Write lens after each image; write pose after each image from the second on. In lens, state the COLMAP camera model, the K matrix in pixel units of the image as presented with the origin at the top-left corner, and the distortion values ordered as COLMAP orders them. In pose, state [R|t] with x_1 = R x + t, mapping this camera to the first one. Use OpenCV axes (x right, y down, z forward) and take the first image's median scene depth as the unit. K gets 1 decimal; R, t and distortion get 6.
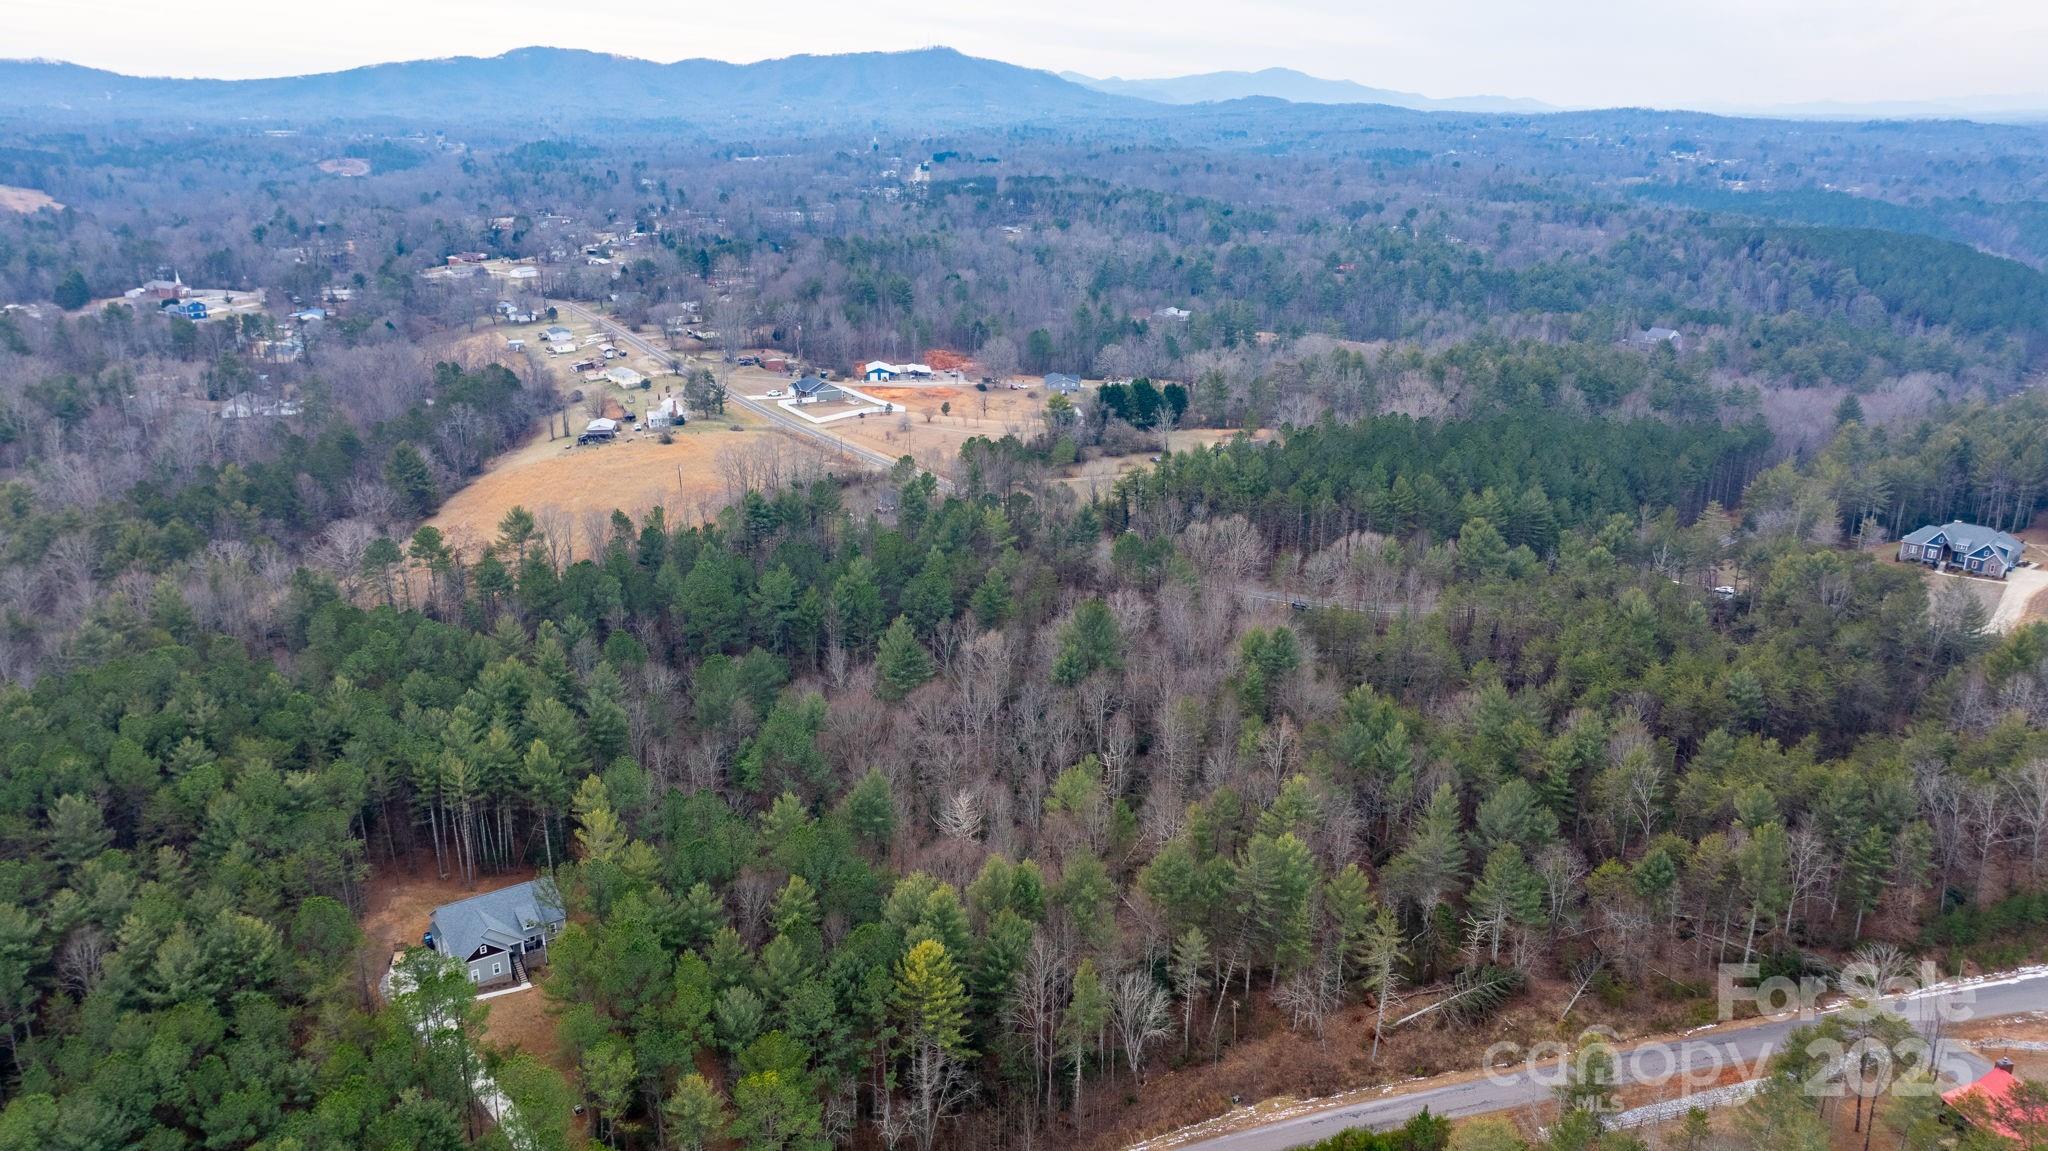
lens RADIAL K [[1437.9, 0, 1031.0], [0, 1437.9, 575.5], [0, 0, 1]] dist [-0.033467, 0.035858]
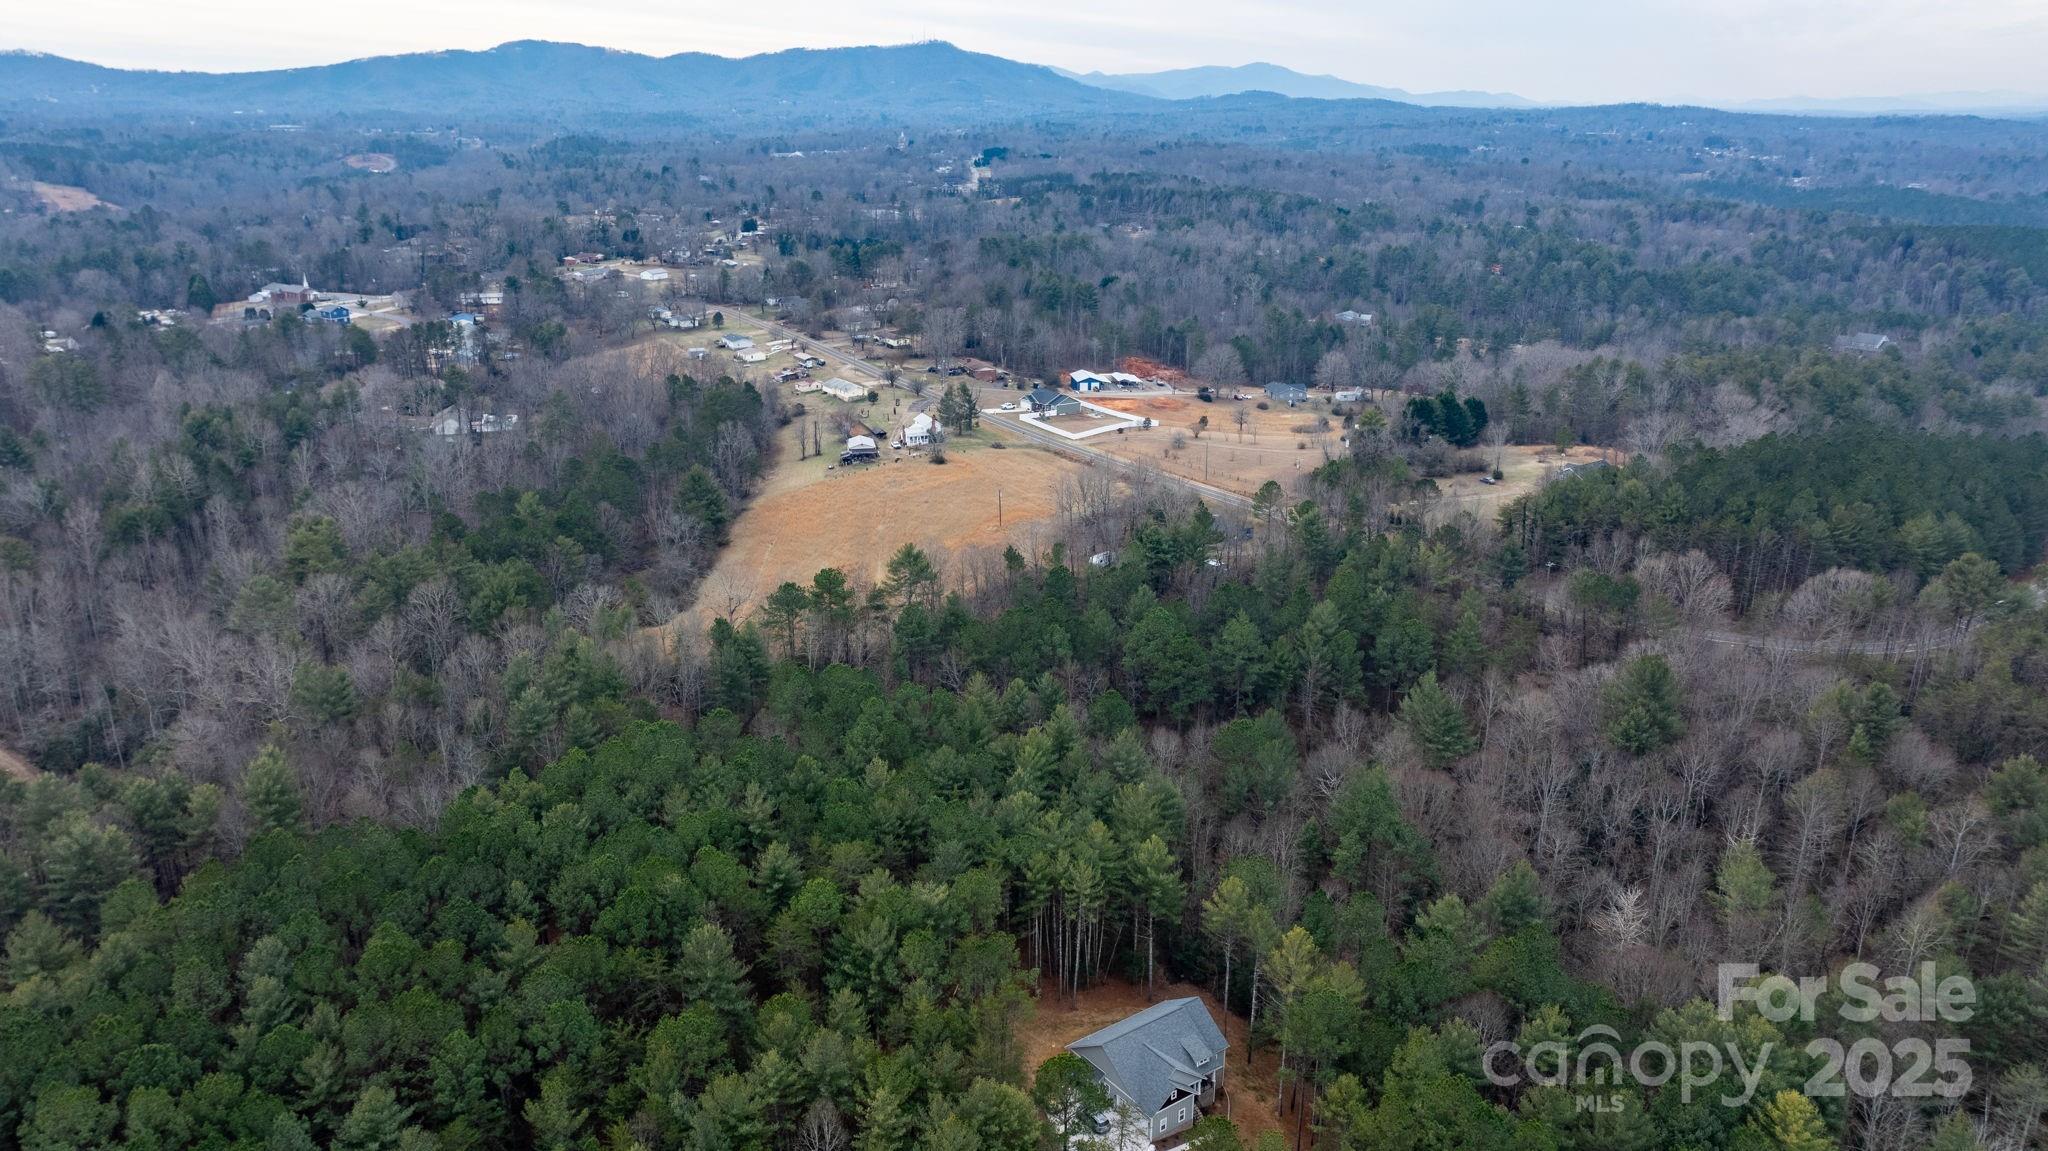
lens RADIAL K [[1437.9, 0, 1027.6], [0, 1437.9, 570.7], [0, 0, 1]] dist [-0.033467, 0.035858]
pose [[0.999797, -0.005415, 0.019407, -0.129904], [0.005408, 0.999985, 0.000405, -0.013492], [-0.019409, -0.000300, 0.999812, 0.040506]]
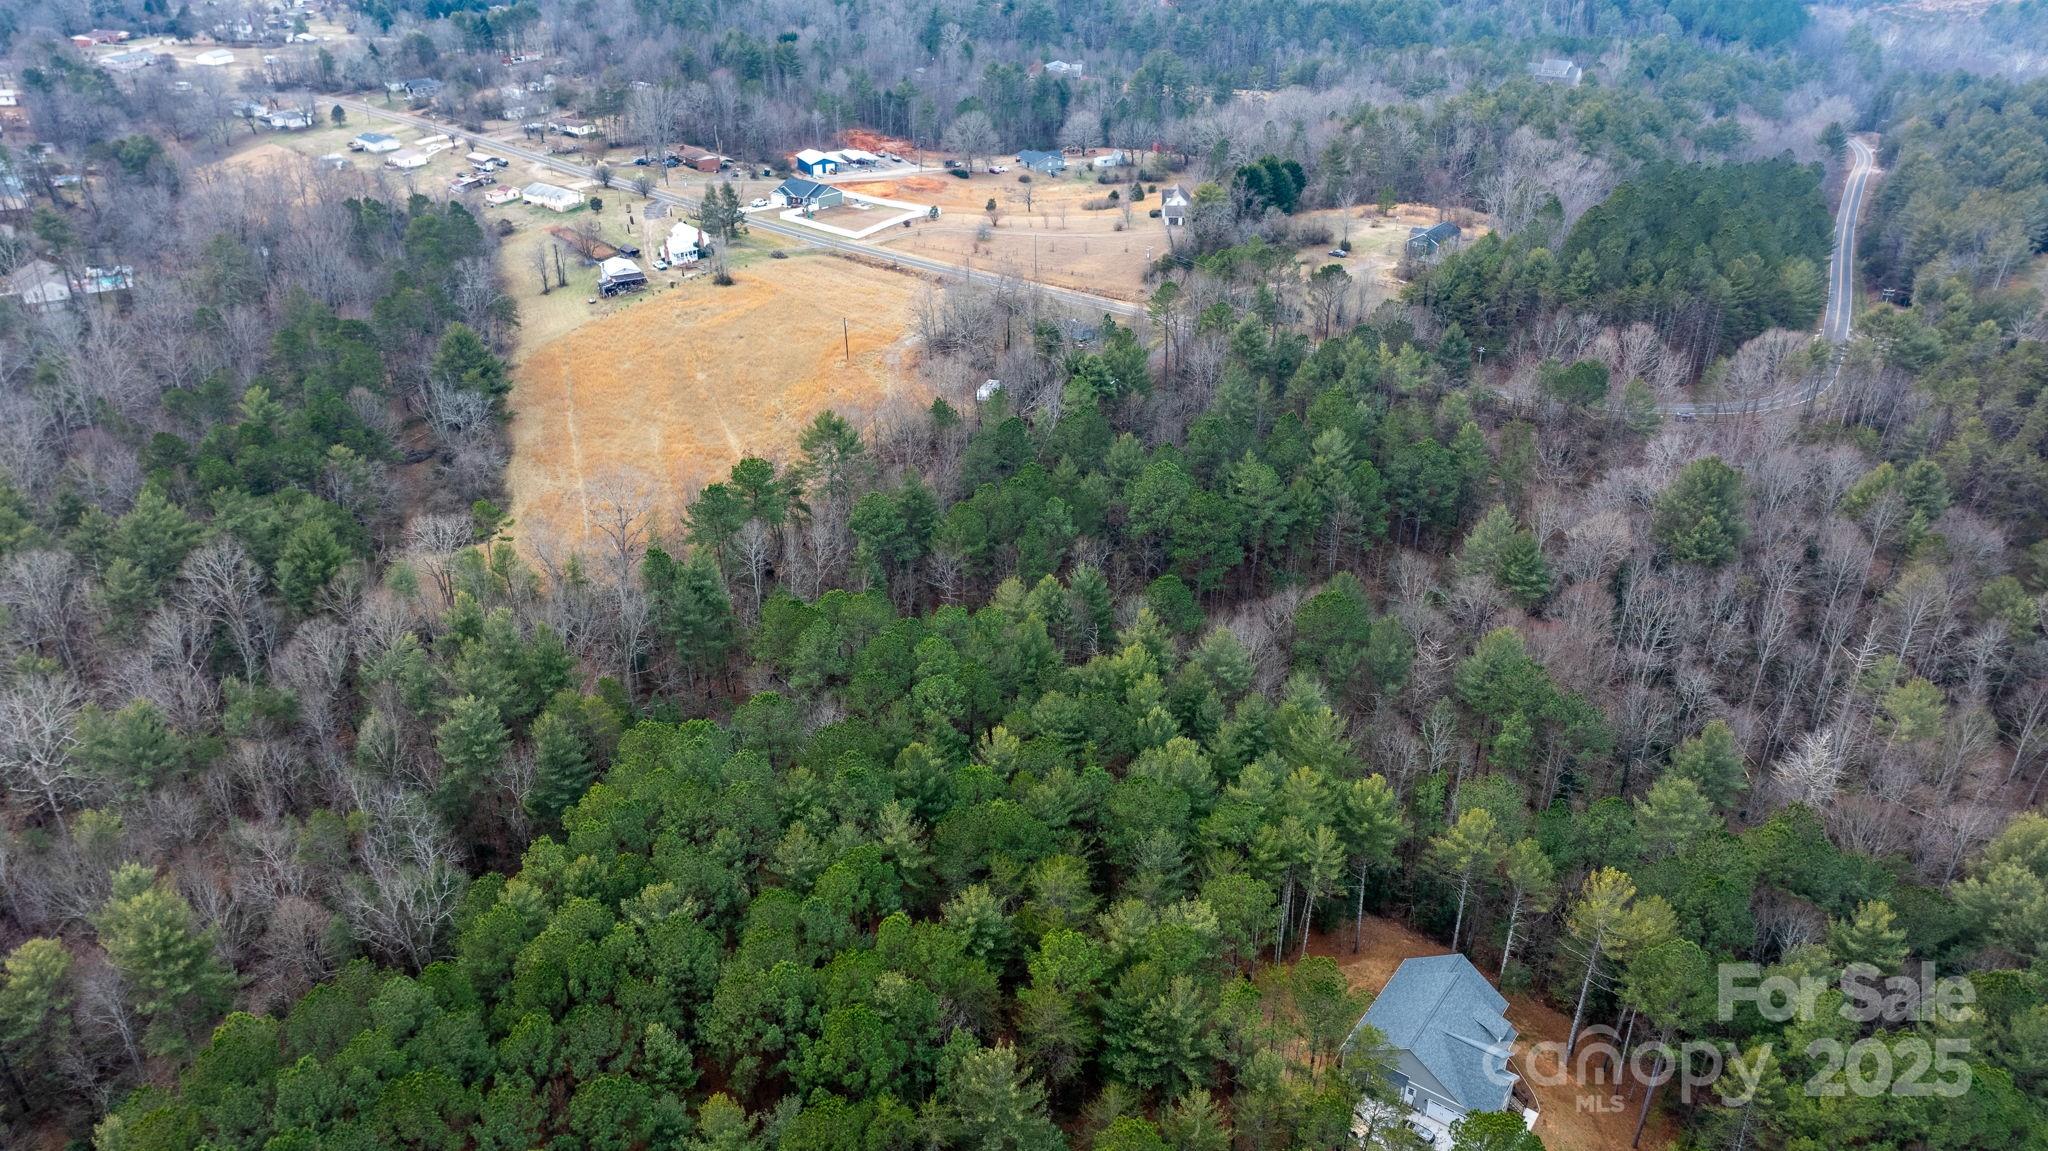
lens RADIAL K [[1437.9, 0, 1017.2], [0, 1437.9, 569.1], [0, 0, 1]] dist [-0.033467, 0.035858]
pose [[0.948730, -0.150068, 0.278191, -0.207940], [0.101640, 0.978207, 0.181056, -0.039640], [-0.299299, -0.143498, 0.943307, 0.117094]]
